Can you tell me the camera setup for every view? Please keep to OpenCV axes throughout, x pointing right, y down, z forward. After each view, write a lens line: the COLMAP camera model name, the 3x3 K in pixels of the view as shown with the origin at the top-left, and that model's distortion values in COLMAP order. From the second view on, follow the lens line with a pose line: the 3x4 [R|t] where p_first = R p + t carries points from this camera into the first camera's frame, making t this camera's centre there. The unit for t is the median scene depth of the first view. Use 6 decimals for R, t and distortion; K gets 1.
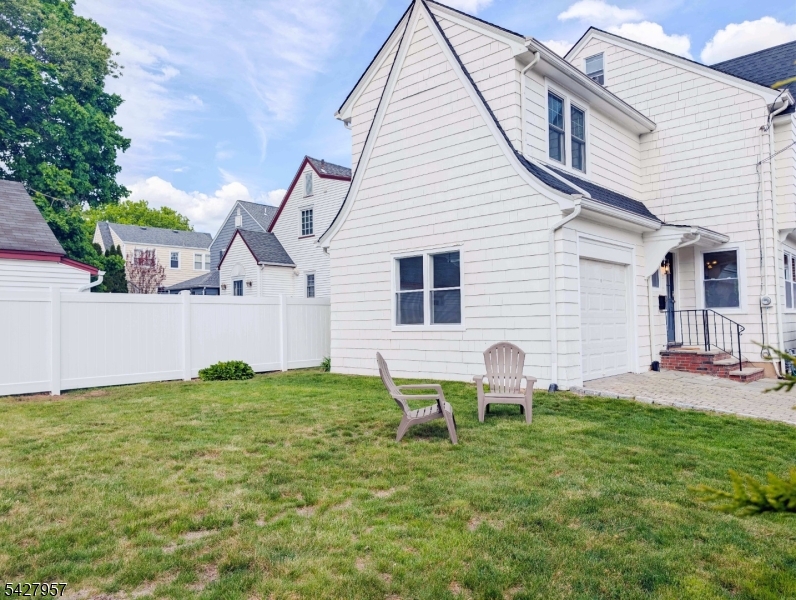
lens RADIAL K [[570.1, 0, 398.0], [0, 570.1, 300.0], [0, 0, 1]] dist [0.048029, -0.049207]
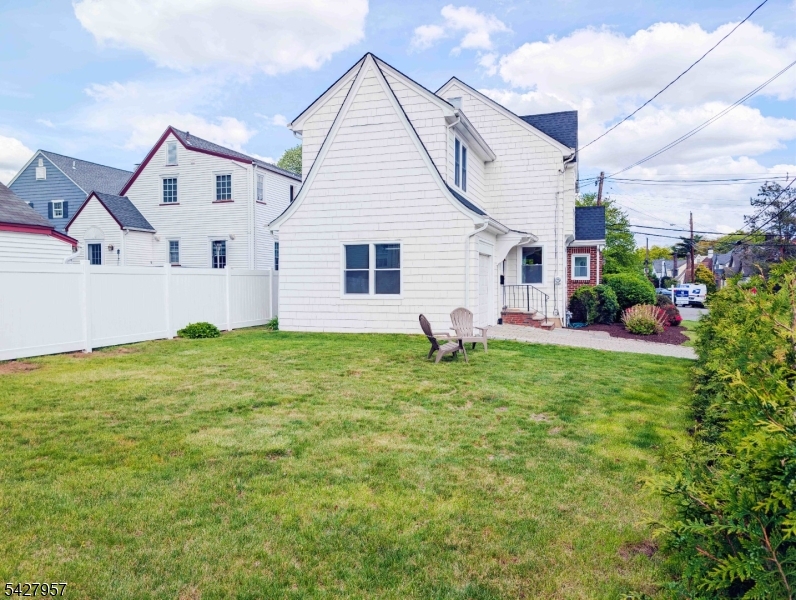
lens RADIAL K [[570.1, 0, 398.0], [0, 570.1, 300.0], [0, 0, 1]] dist [0.048029, -0.049207]
pose [[0.913979, 0.001100, 0.405759, -0.413190], [-0.029199, 0.997582, 0.063065, -0.030119], [-0.404709, -0.069488, 0.911802, -0.278243]]
